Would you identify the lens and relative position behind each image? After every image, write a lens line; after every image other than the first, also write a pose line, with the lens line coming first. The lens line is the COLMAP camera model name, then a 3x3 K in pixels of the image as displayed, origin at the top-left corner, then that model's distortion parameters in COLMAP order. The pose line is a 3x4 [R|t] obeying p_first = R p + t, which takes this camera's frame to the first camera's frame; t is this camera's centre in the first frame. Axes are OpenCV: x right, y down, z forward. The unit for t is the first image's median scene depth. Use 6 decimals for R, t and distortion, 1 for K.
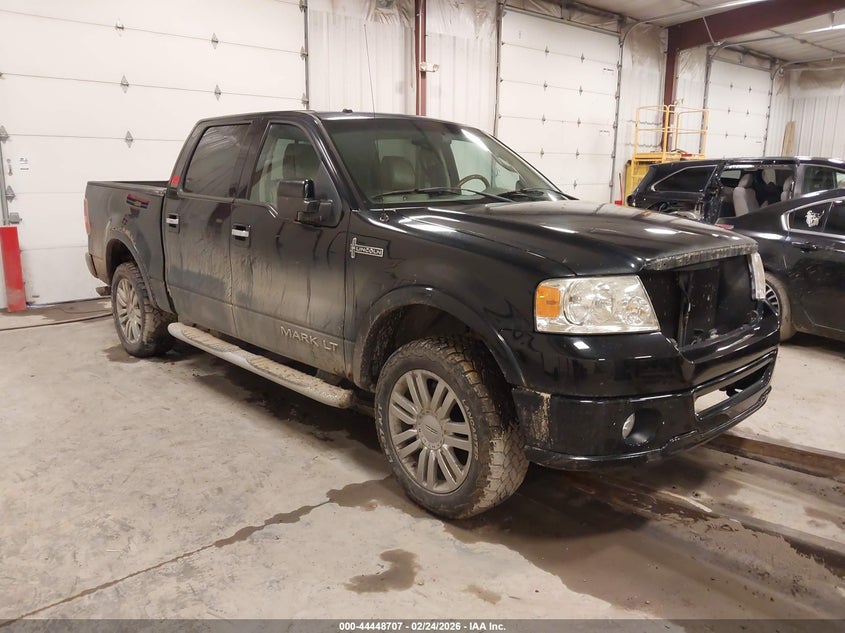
lens RADIAL K [[660.7, 0, 422.5], [0, 660.7, 316.5], [0, 0, 1]] dist [-0.002314, 0.000793]
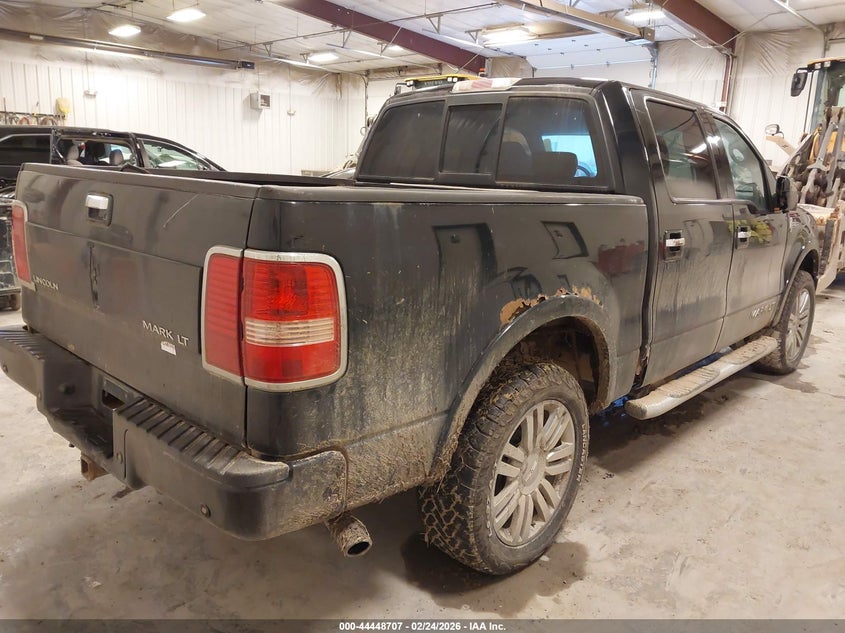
lens RADIAL K [[660.7, 0, 422.5], [0, 660.7, 316.5], [0, 0, 1]] dist [-0.002314, 0.000793]
pose [[-0.060795, -0.239479, 0.968996, -0.978732], [0.173706, 0.953440, 0.246533, -0.270392], [-0.982919, 0.183309, -0.016365, 1.220303]]
